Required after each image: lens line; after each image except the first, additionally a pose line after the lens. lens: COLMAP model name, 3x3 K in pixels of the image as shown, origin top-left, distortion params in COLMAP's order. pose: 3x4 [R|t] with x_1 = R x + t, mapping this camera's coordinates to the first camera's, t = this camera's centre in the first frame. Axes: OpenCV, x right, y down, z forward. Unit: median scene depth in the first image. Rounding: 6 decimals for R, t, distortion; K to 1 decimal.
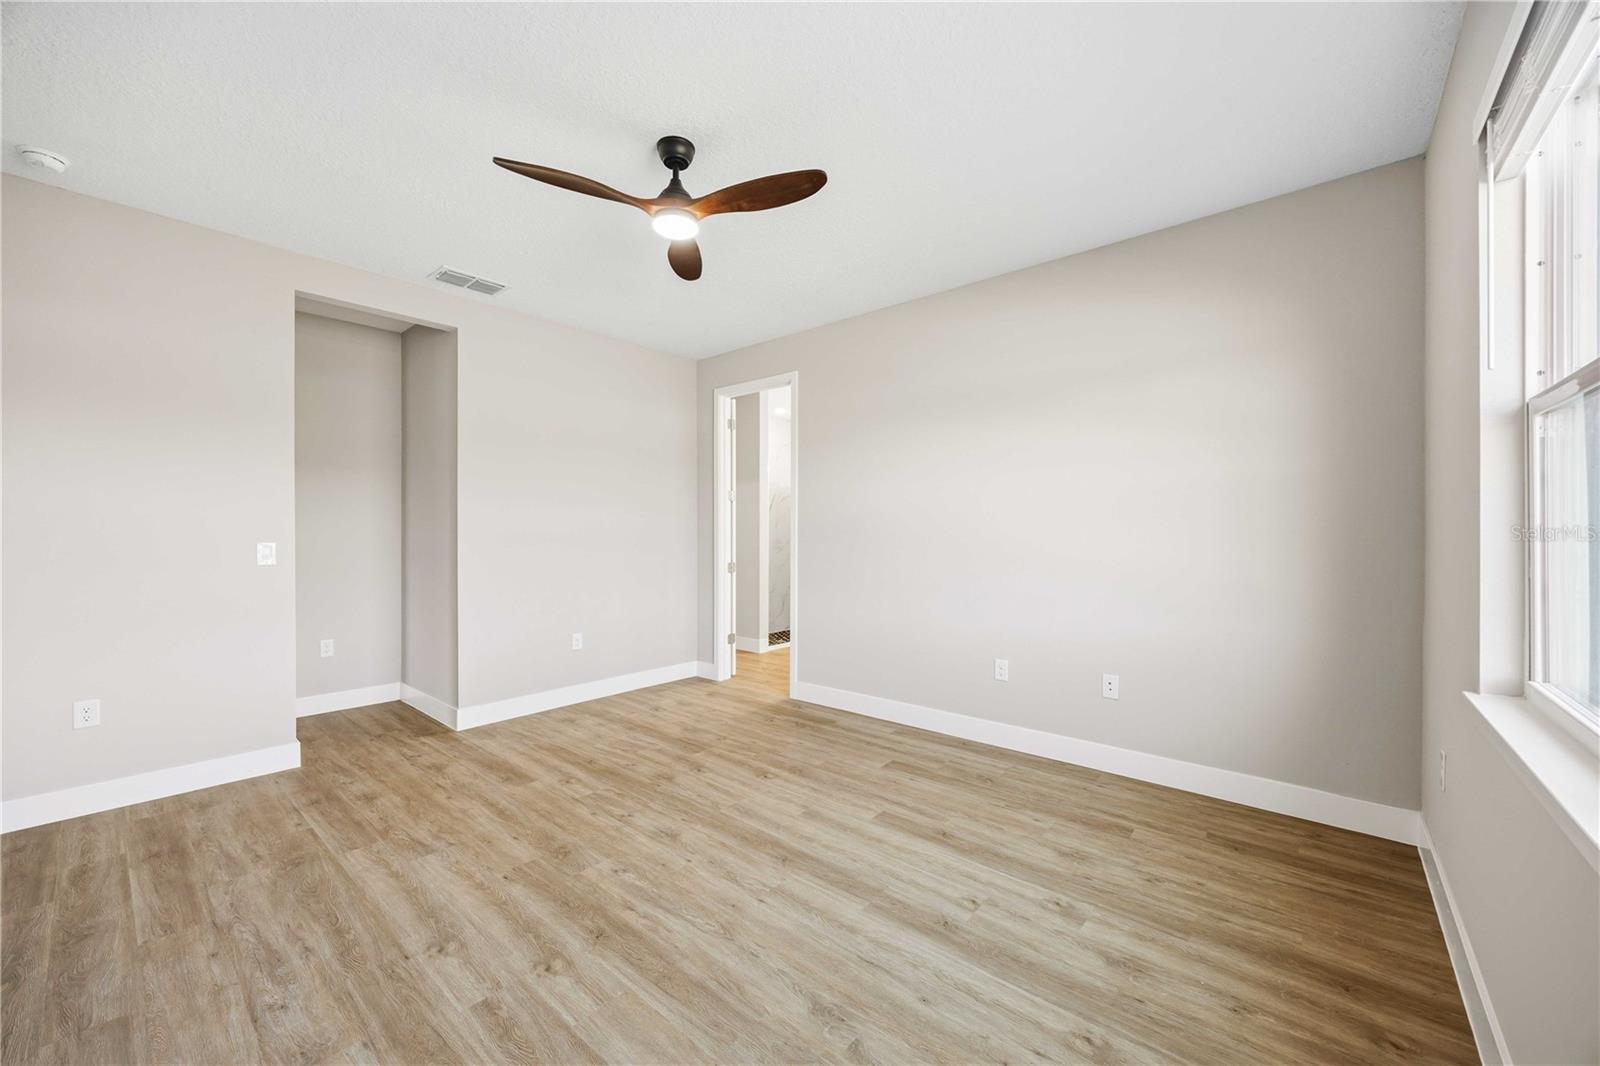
lens RADIAL K [[609.8, 0, 795.2], [0, 609.8, 531.4], [0, 0, 1]] dist [-0.001993, -0.000918]
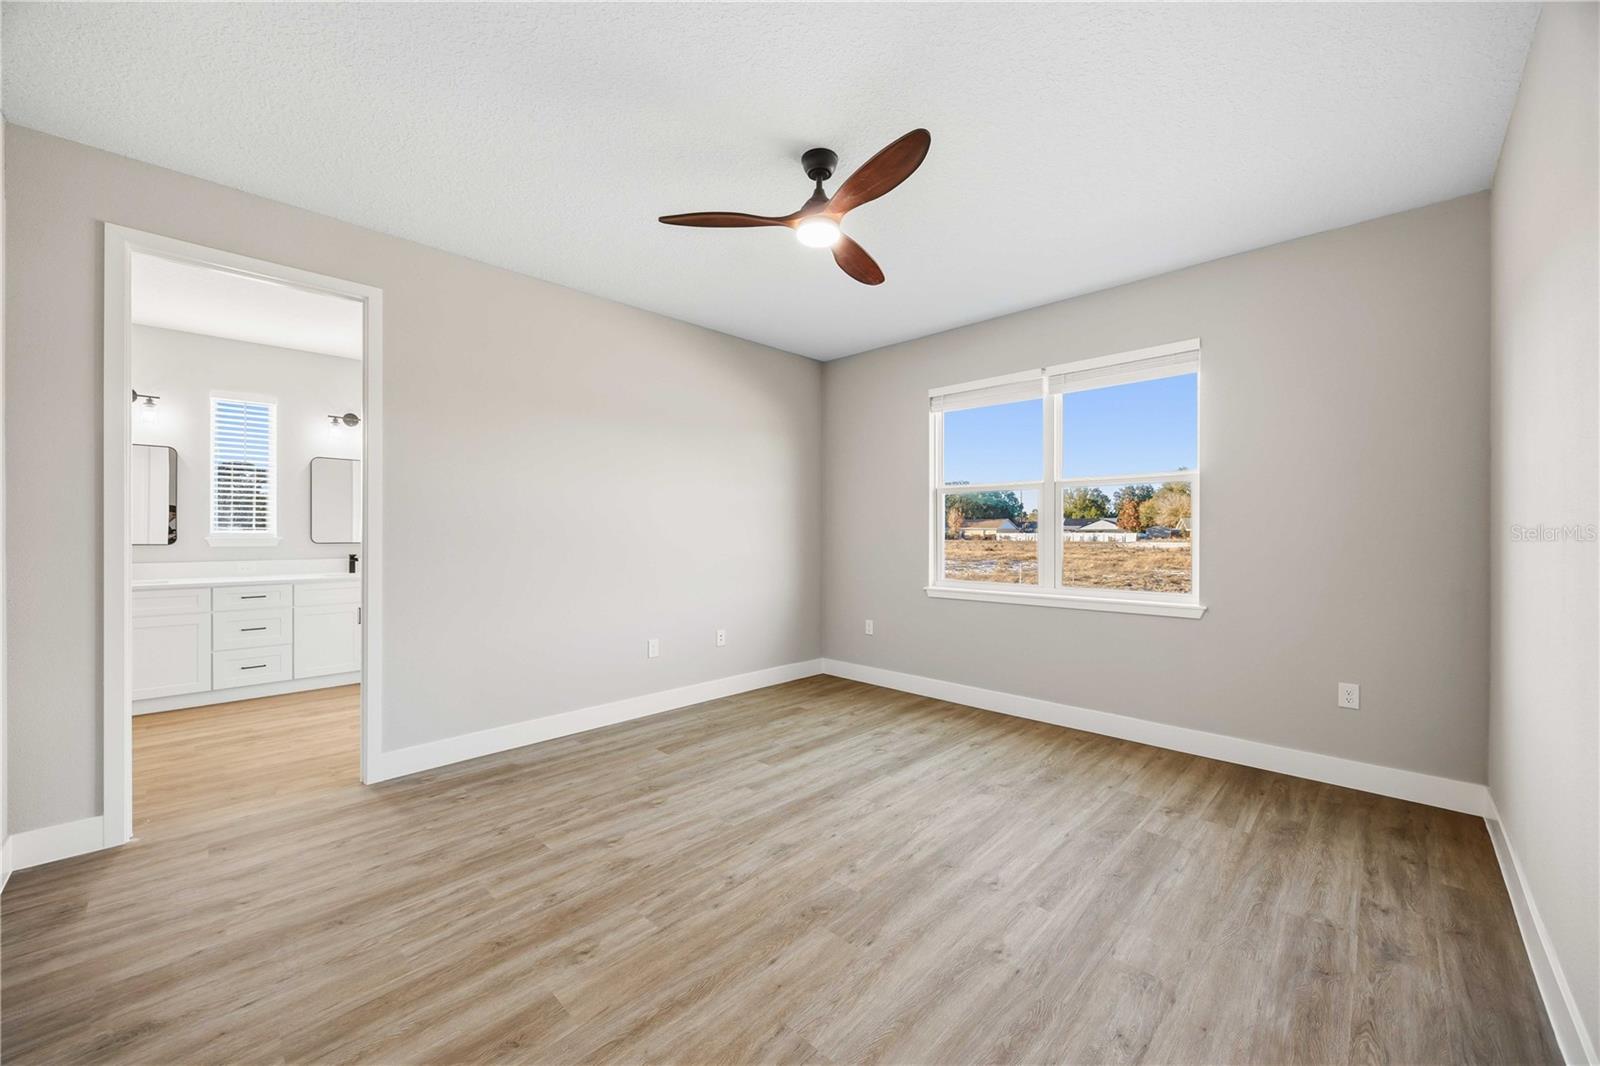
lens RADIAL K [[609.8, 0, 795.1], [0, 609.8, 533.6], [0, 0, 1]] dist [-0.001993, -0.000918]
pose [[0.057816, -0.002671, 0.998324, -1.030787], [-0.004949, 0.999983, 0.002962, -0.000411], [-0.998315, -0.005112, 0.057801, 0.824302]]
